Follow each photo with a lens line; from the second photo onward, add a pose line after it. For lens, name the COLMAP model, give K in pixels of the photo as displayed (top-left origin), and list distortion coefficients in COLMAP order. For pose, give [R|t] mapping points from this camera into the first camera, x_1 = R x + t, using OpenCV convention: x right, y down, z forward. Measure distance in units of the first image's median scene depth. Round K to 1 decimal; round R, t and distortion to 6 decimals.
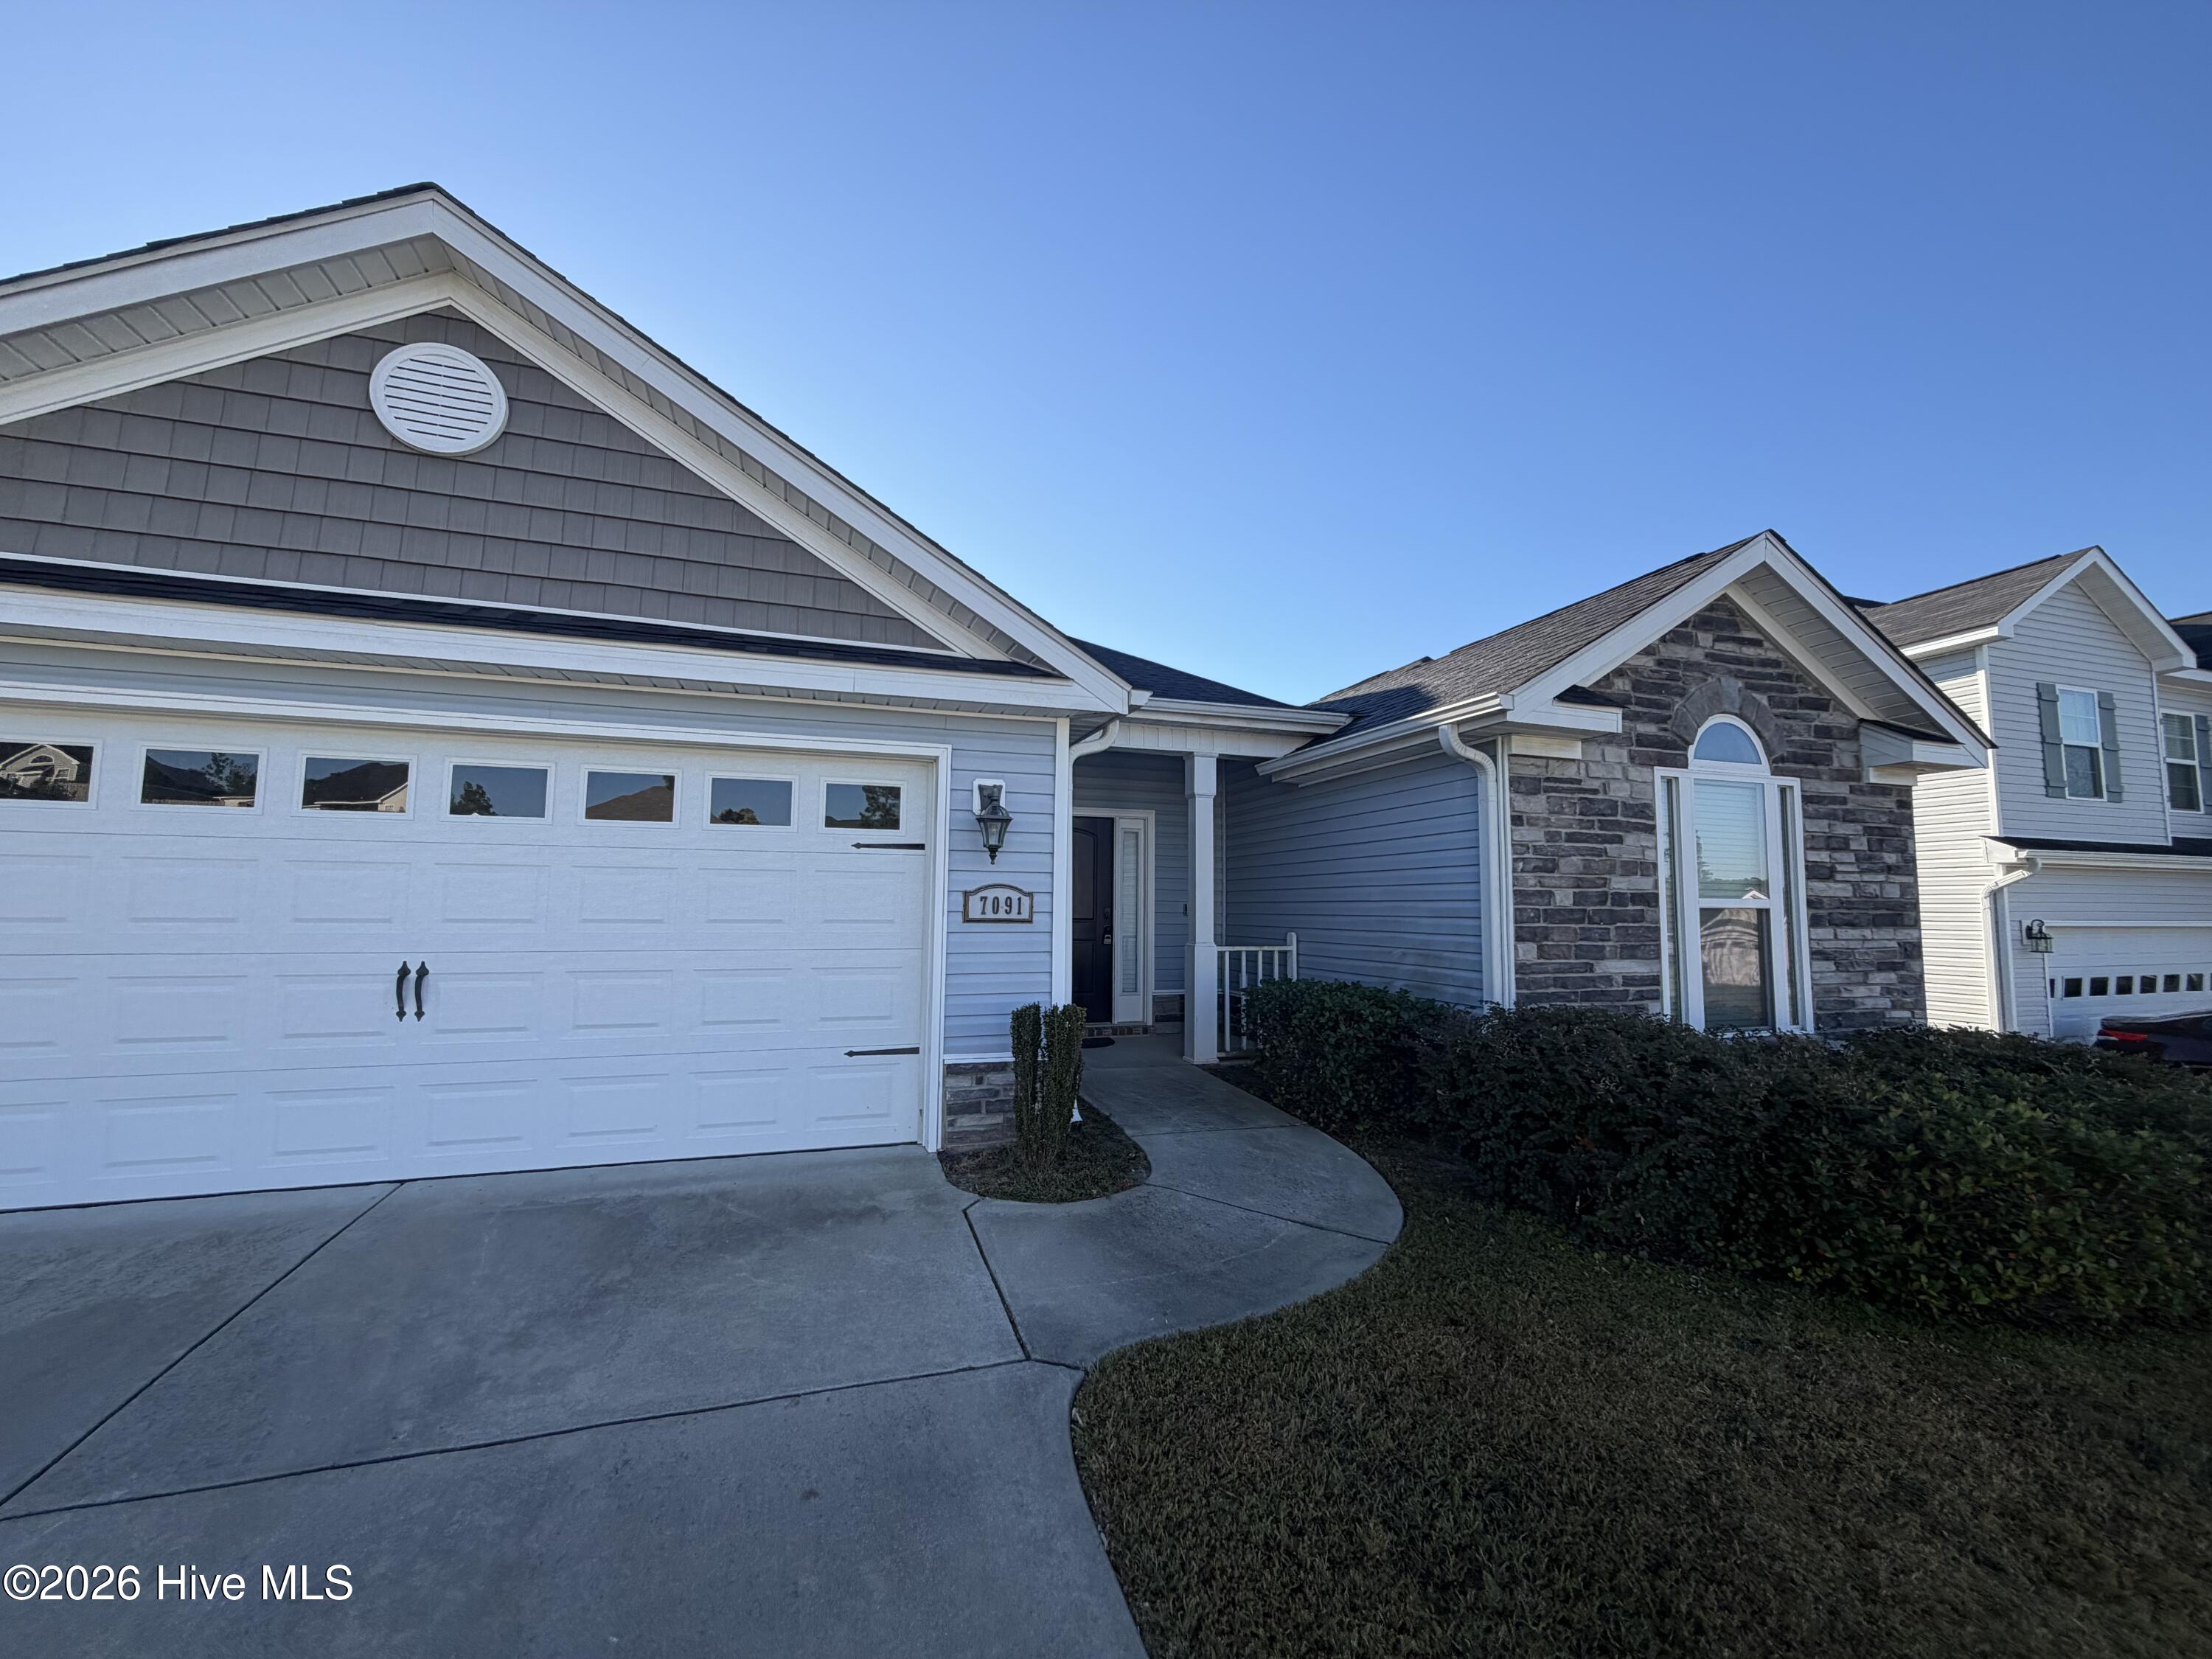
lens RADIAL K [[876.9, 0, 1099.1], [0, 876.9, 828.5], [0, 0, 1]] dist [0.000048, -0.000018]
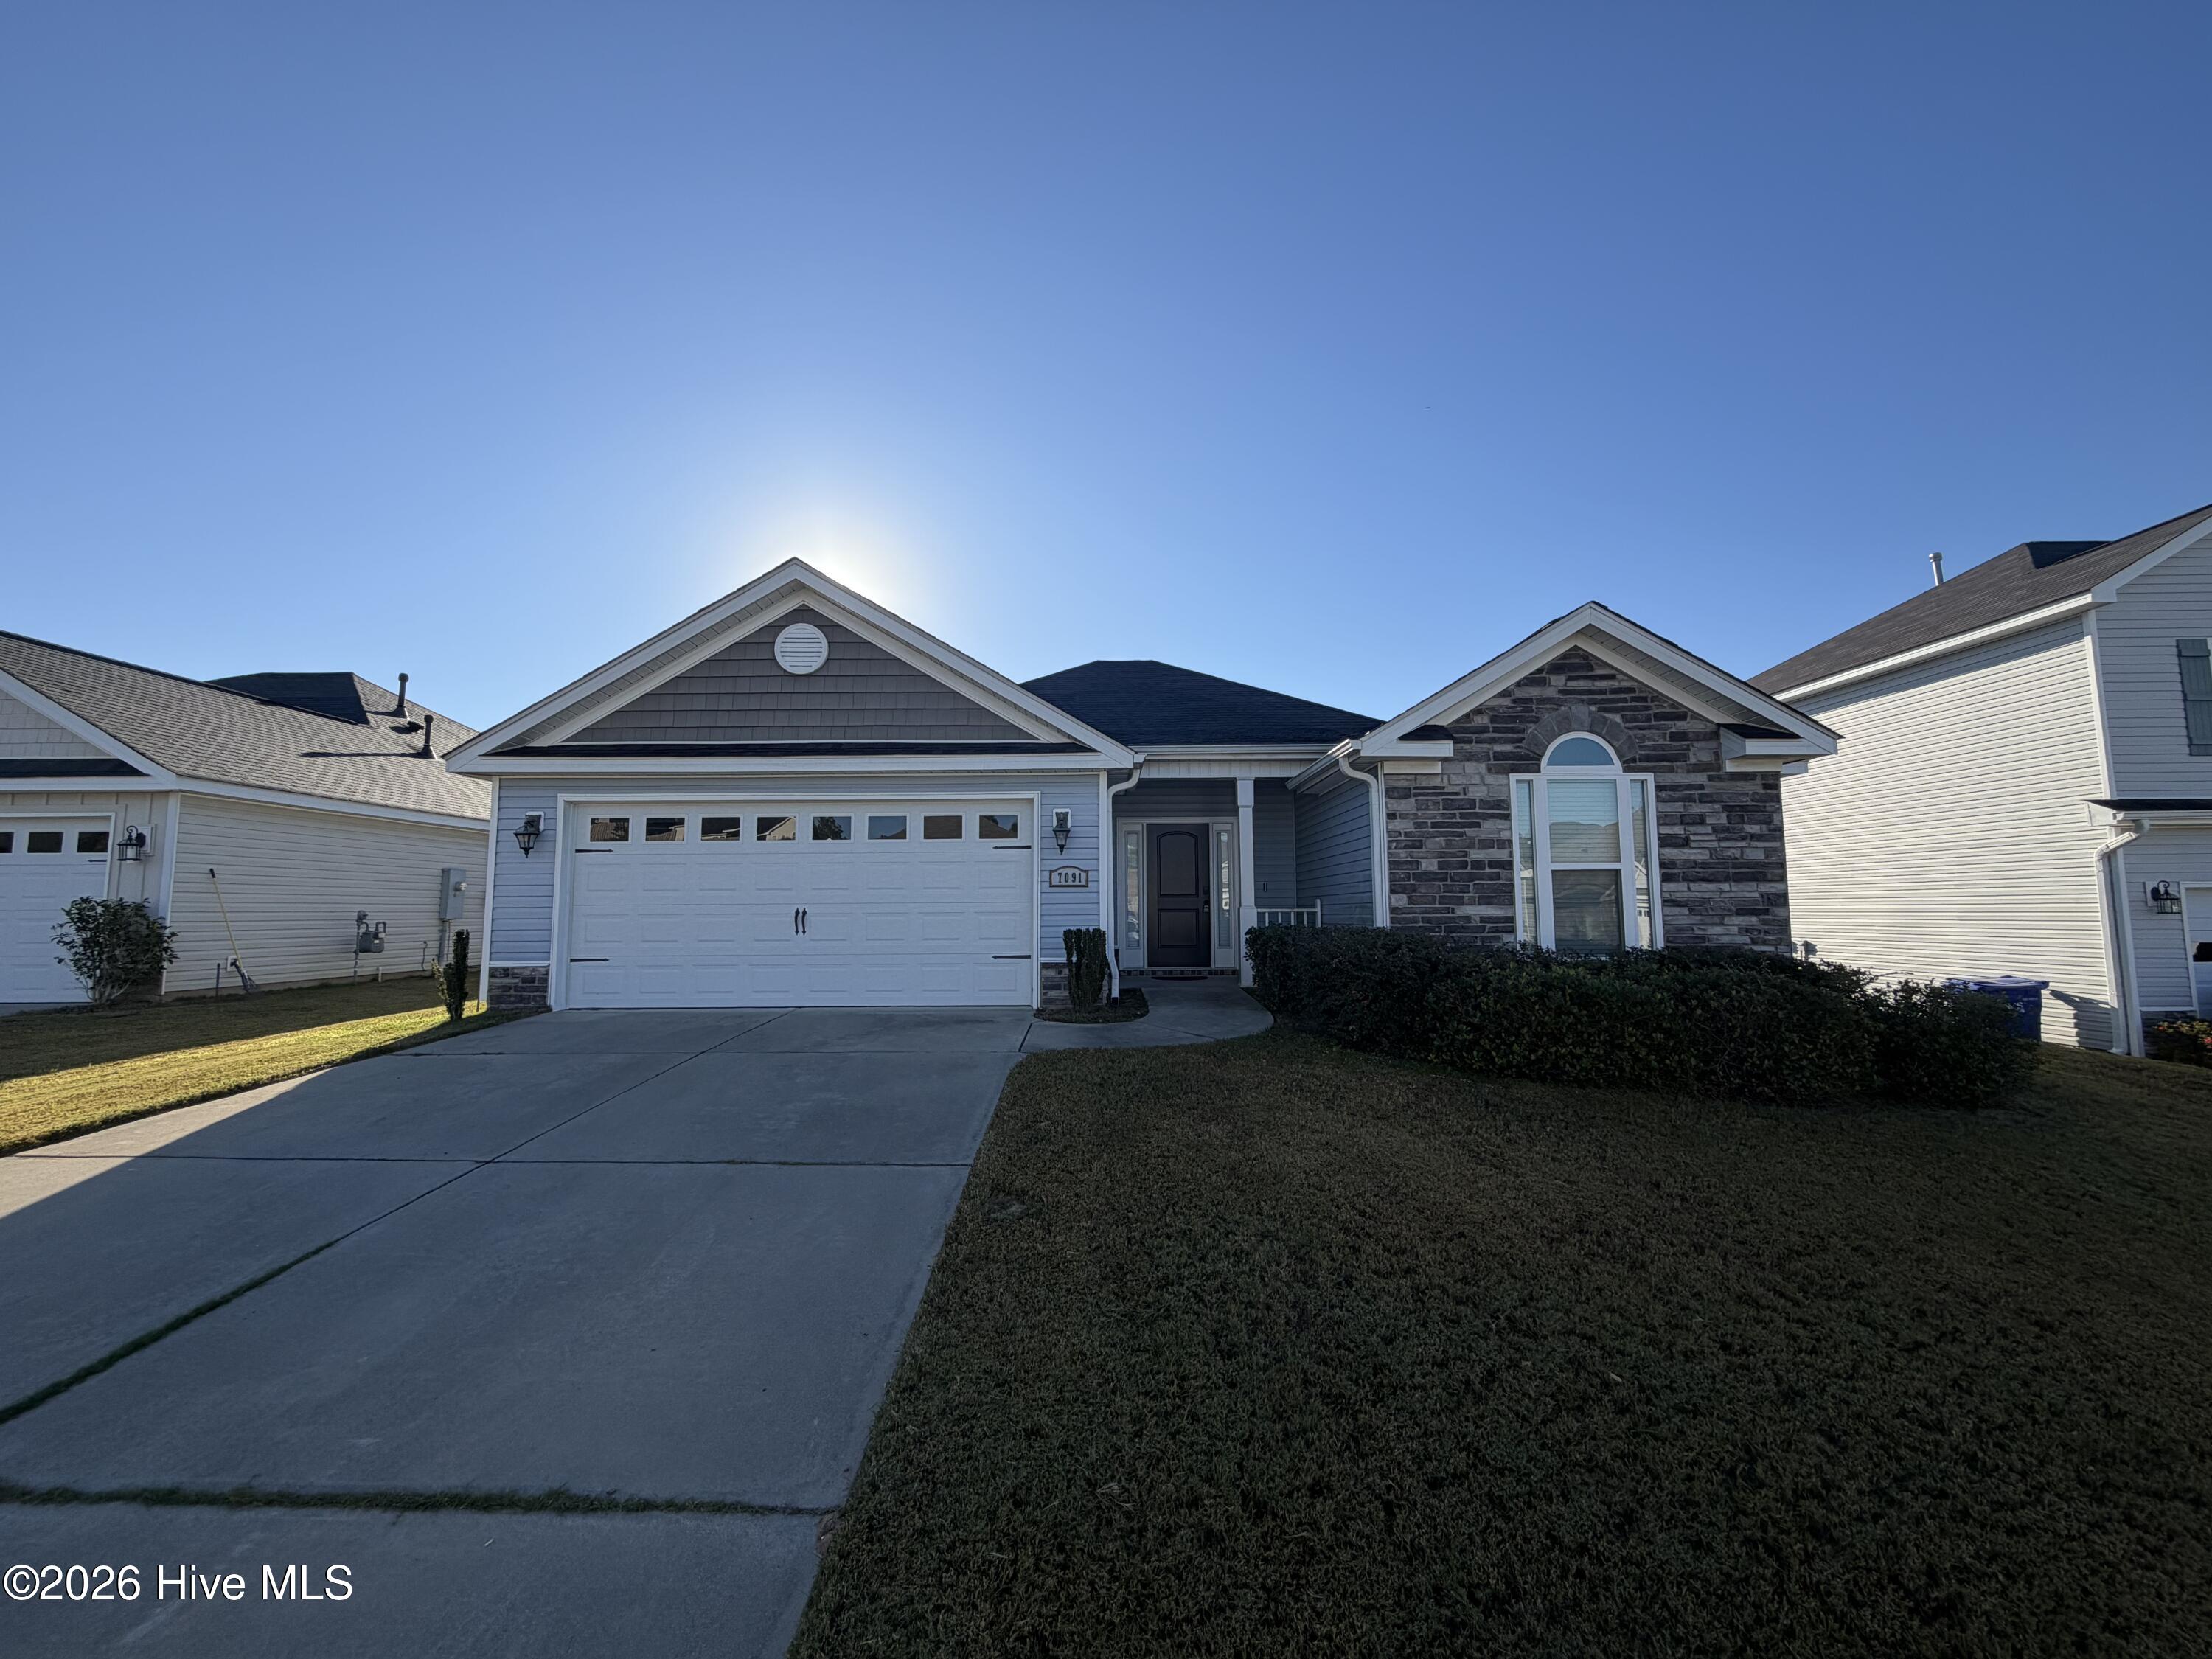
lens RADIAL K [[876.9, 0, 1099.1], [0, 876.9, 828.5], [0, 0, 1]] dist [0.000048, -0.000018]
pose [[0.947874, -0.044631, -0.315505, 0.417342], [0.042967, 0.999002, -0.012230, 0.008351], [0.315735, -0.001964, 0.948845, -0.563794]]
